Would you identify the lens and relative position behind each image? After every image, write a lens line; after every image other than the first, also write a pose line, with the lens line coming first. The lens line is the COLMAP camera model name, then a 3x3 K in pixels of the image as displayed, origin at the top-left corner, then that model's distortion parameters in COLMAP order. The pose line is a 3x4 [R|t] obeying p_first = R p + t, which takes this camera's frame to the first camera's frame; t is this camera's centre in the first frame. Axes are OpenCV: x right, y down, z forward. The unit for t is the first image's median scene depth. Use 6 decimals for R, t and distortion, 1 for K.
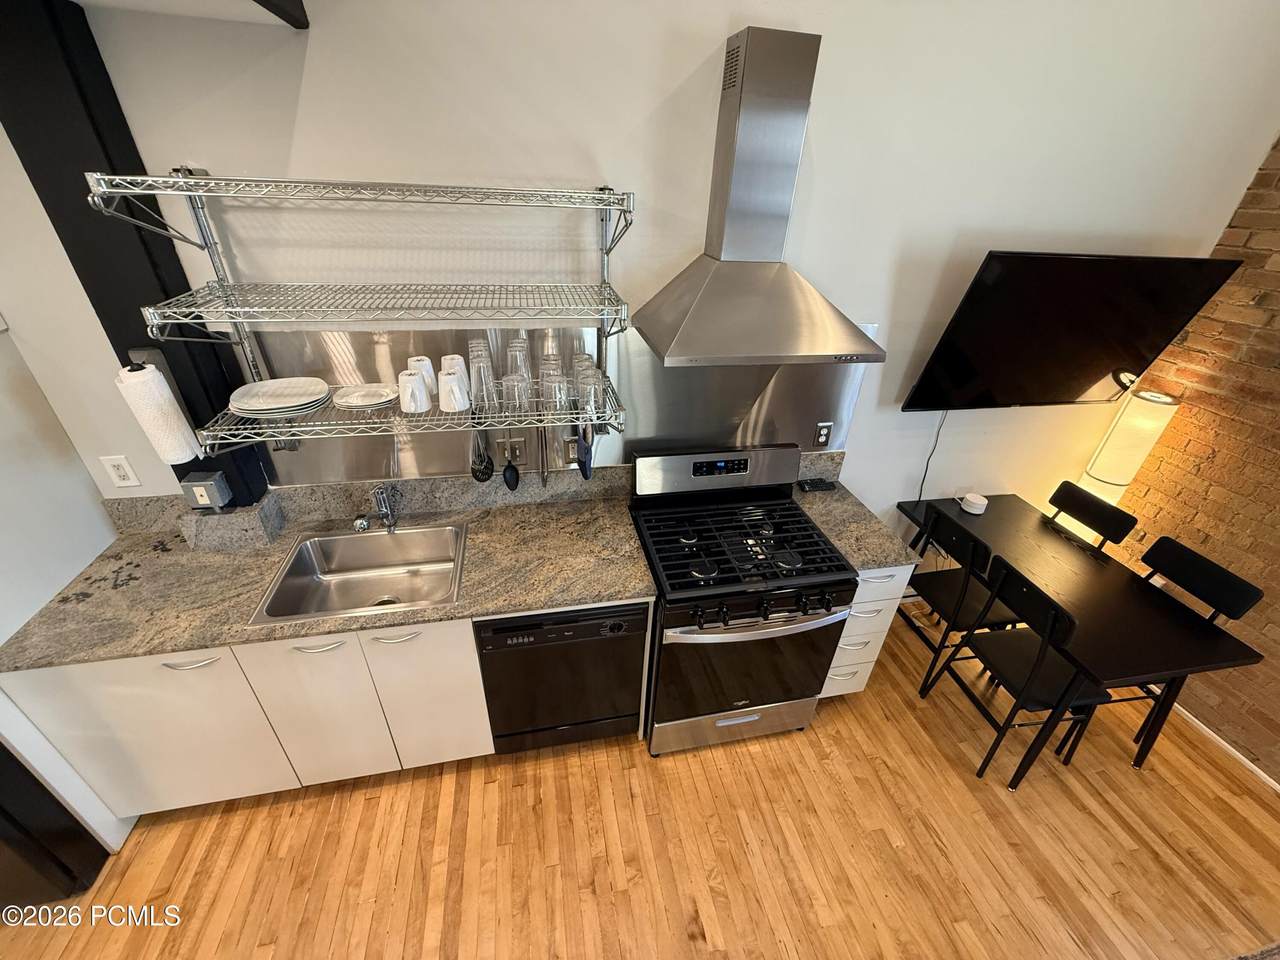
lens RADIAL K [[509.0, 0, 637.6], [0, 509.0, 479.9], [0, 0, 1]] dist [0.001728, 0.000075]
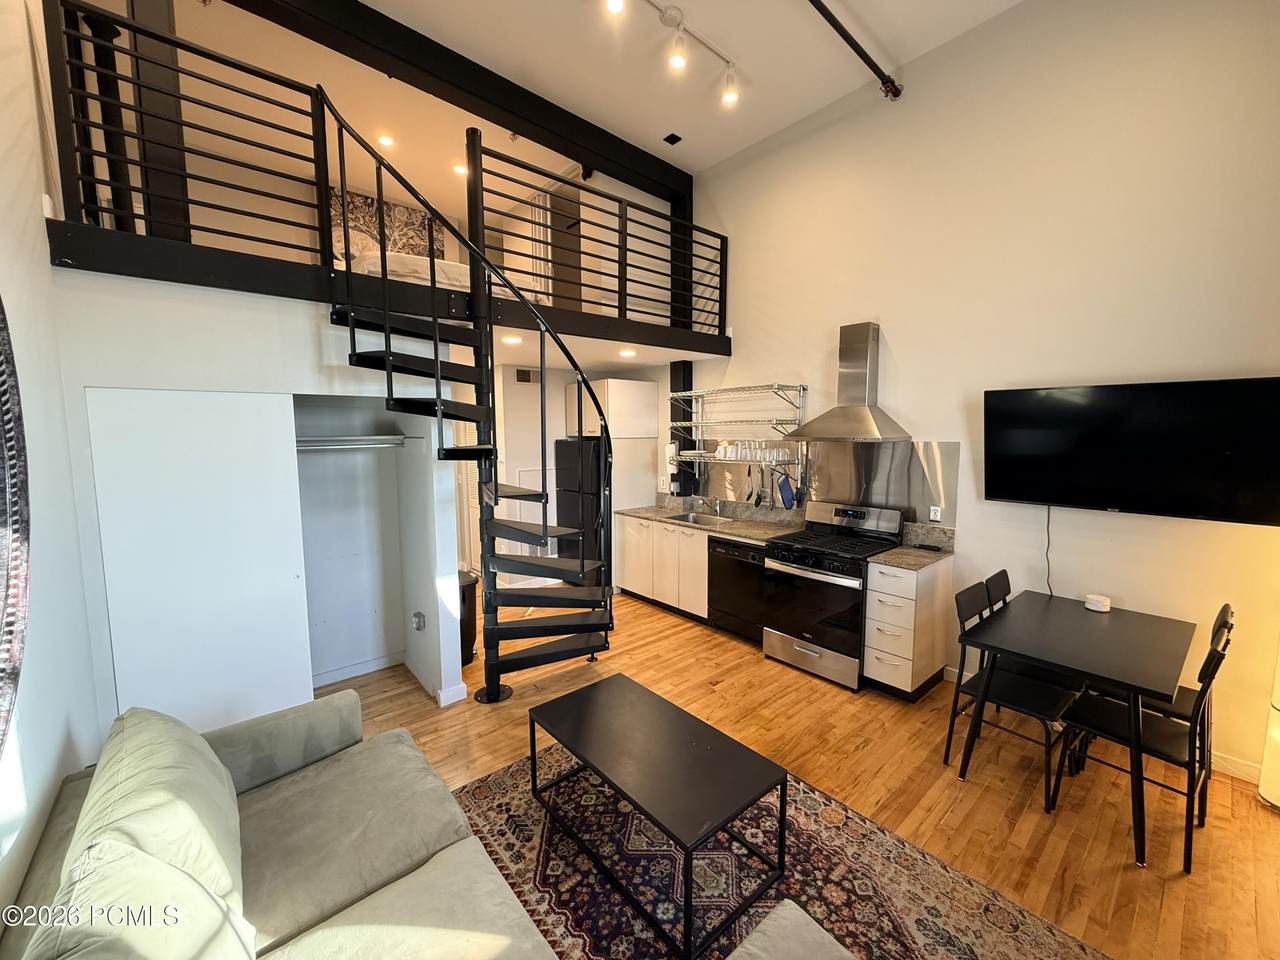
lens RADIAL K [[510.2, 0, 636.8], [0, 510.2, 479.6], [0, 0, 1]] dist [0.000639, 0.000266]
pose [[0.479673, 0.038334, -0.876610, 1.529309], [-0.426377, 0.883347, -0.194681, 0.599136], [0.766887, 0.467150, 0.440062, -0.477121]]
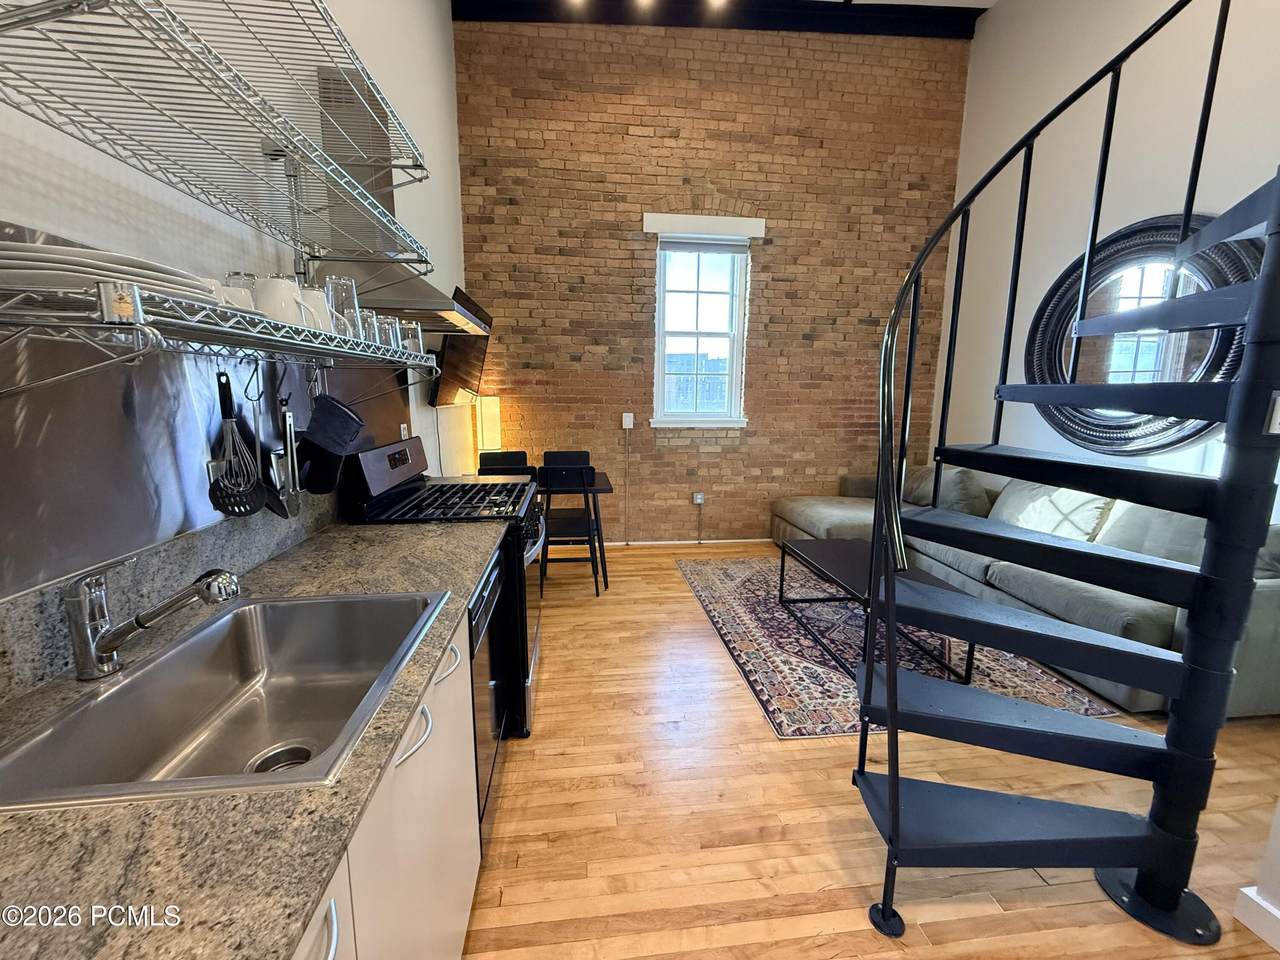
lens RADIAL K [[509.0, 0, 637.6], [0, 509.0, 479.9], [0, 0, 1]] dist [0.001728, 0.000075]
pose [[0.087742, -0.213224, 0.973056, -0.869100], [0.507693, 0.850007, 0.140481, 0.121352], [-0.857058, 0.481688, 0.182833, 0.475381]]
